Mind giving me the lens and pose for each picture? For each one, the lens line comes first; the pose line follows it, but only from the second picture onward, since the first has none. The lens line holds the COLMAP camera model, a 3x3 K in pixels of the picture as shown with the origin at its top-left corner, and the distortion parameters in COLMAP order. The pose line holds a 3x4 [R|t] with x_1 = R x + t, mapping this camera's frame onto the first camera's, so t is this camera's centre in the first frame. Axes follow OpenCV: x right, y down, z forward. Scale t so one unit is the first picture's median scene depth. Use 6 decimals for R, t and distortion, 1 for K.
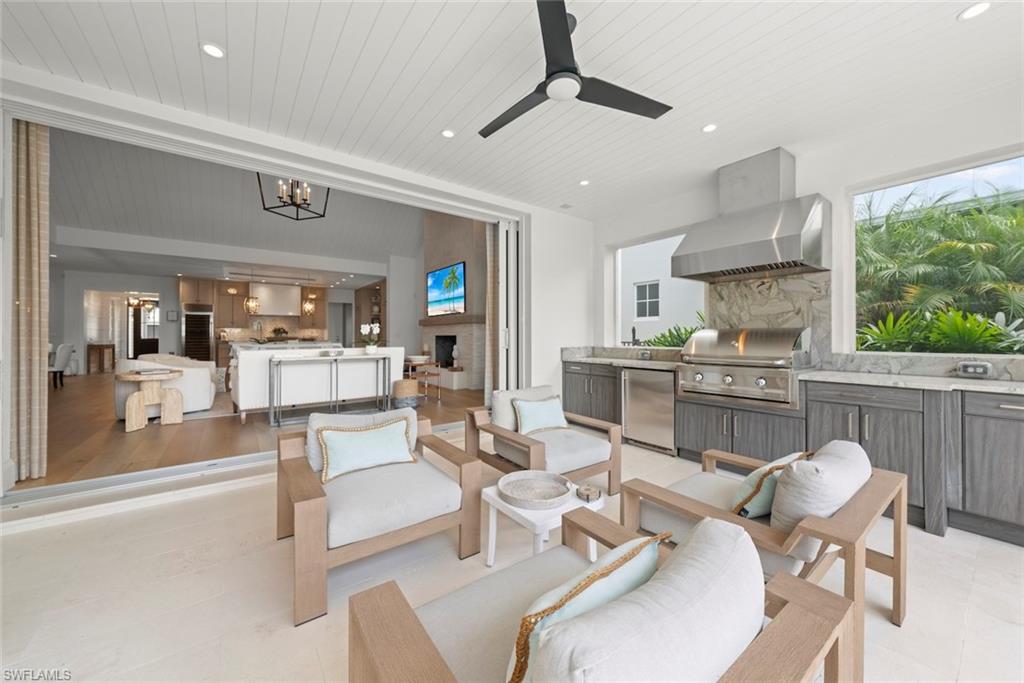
lens RADIAL K [[373.8, 0, 509.0], [0, 373.8, 336.1], [0, 0, 1]] dist [0.015982, 0.000348]
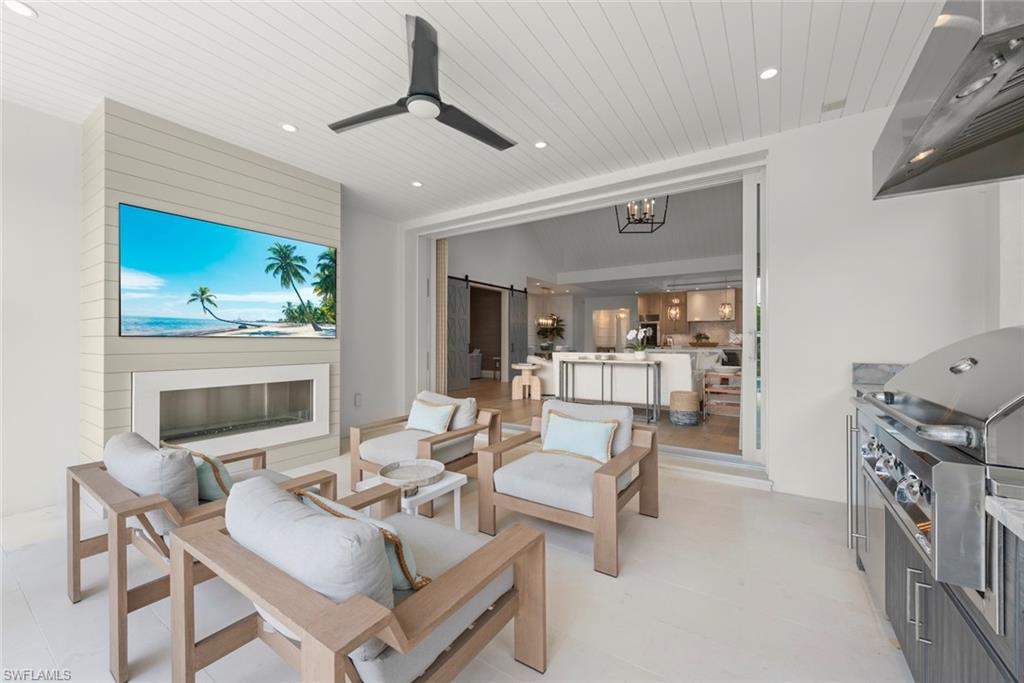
lens RADIAL K [[398.3, 0, 514.1], [0, 398.3, 339.3], [0, 0, 1]] dist [0.003466, -0.000244]
pose [[0.349031, -0.005117, -0.937097, 0.326746], [0.000157, 0.999985, -0.005401, 0.000418], [0.937111, 0.001738, 0.349027, 0.217072]]
